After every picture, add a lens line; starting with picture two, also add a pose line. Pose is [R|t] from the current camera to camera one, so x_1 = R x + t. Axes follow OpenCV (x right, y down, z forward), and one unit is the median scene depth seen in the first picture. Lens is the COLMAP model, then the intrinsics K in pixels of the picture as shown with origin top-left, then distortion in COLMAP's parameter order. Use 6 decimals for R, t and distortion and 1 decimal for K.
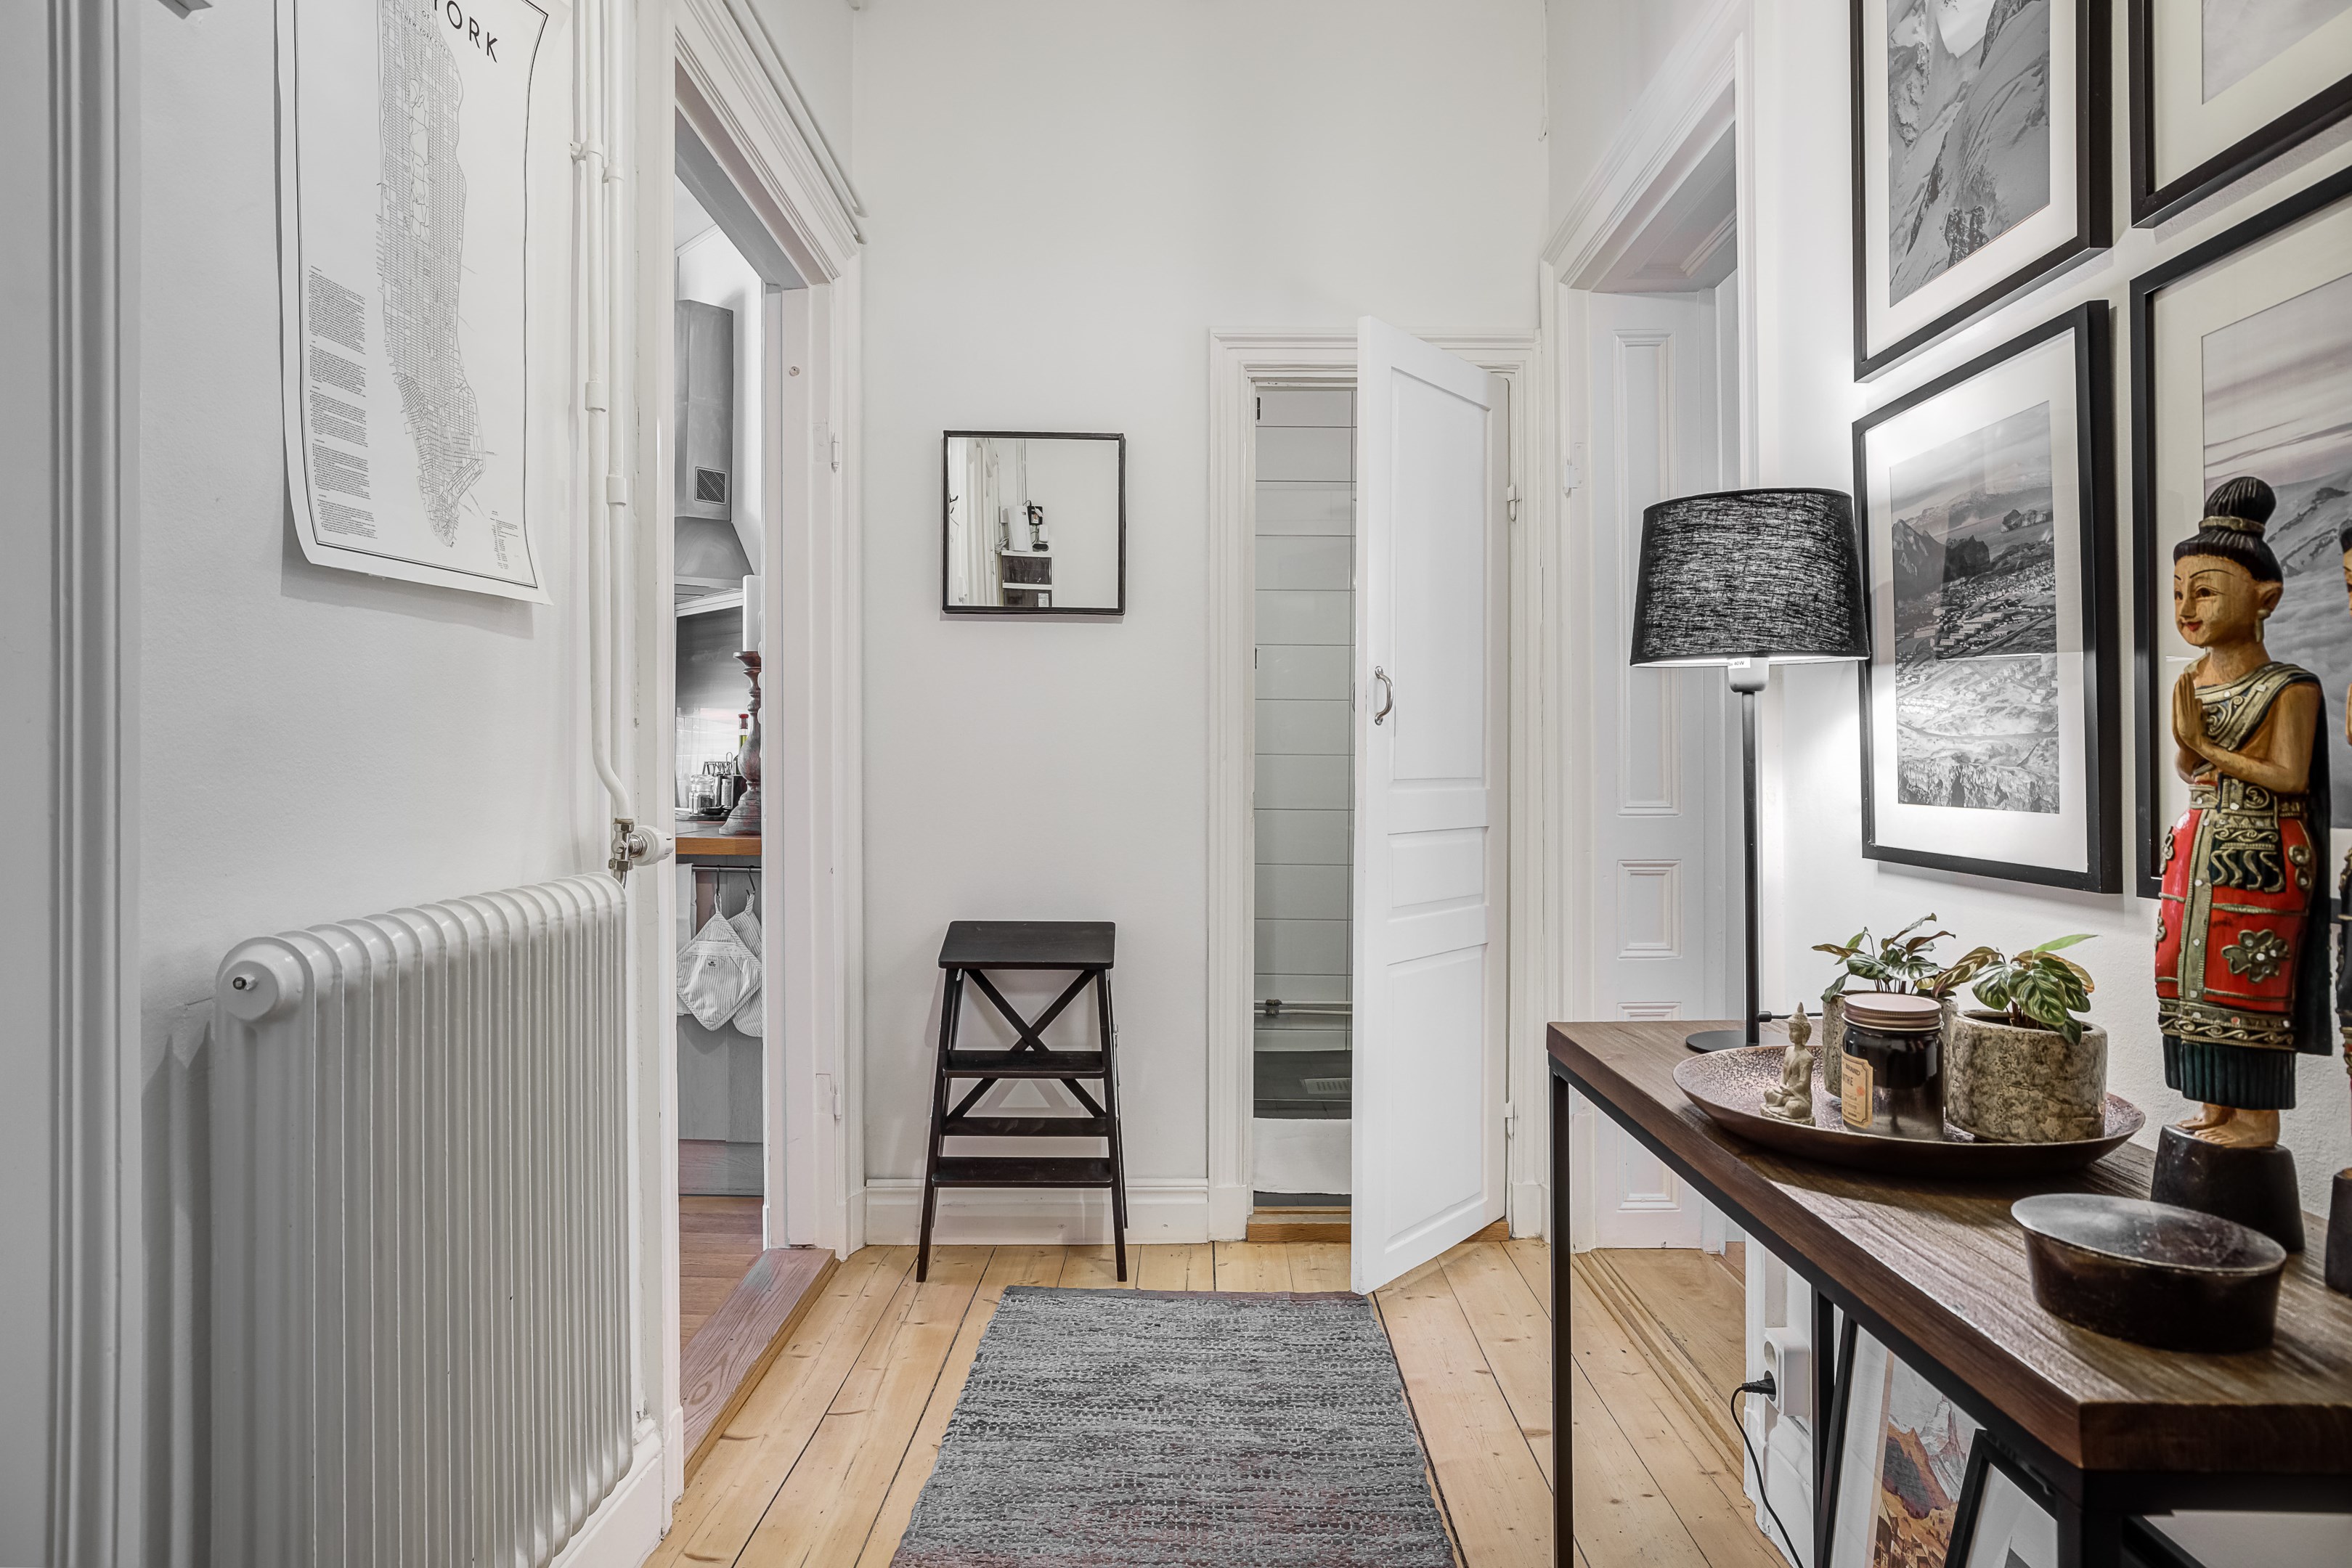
lens RADIAL K [[1363.8, 0, 1173.2], [0, 1363.8, 772.3], [0, 0, 1]] dist [-0.000800, -0.000111]
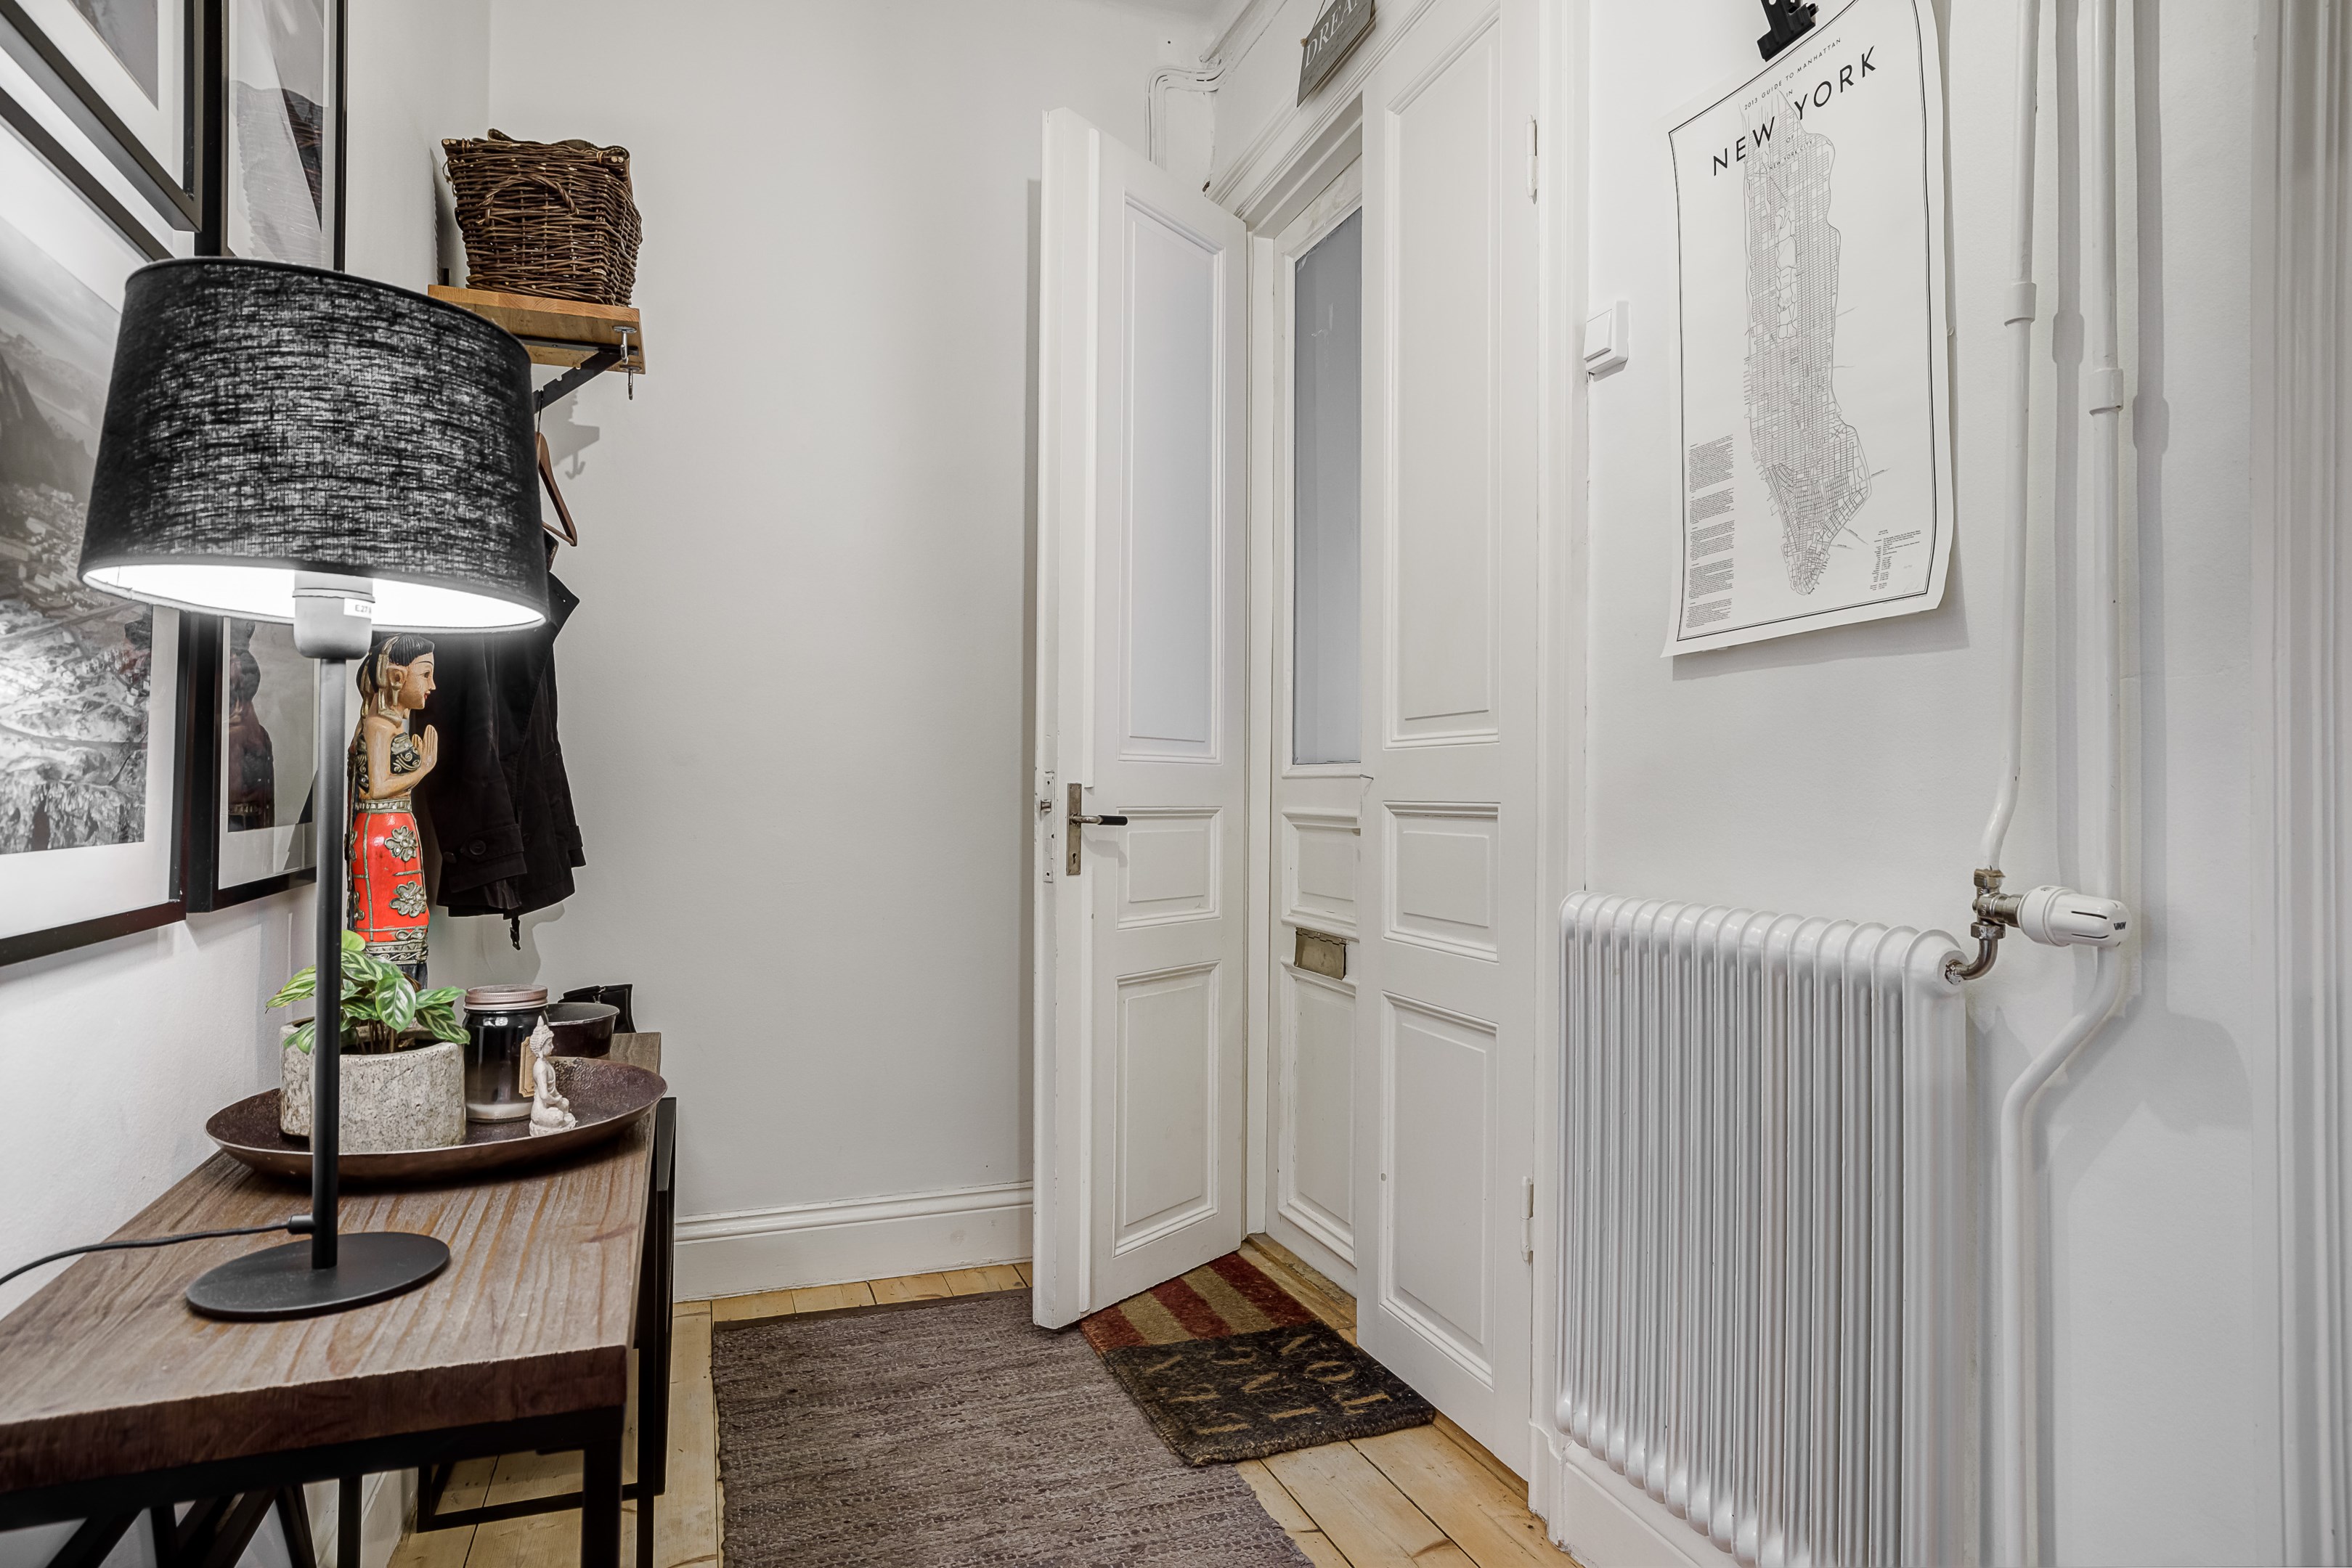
lens RADIAL K [[1363.8, 0, 1173.7], [0, 1363.8, 778.5], [0, 0, 1]] dist [-0.000800, -0.000111]
pose [[-0.937383, -0.009086, -0.348181, 0.333805], [-0.009734, 0.999953, 0.000110, -0.013753], [0.348163, 0.003492, -0.937427, 1.909835]]
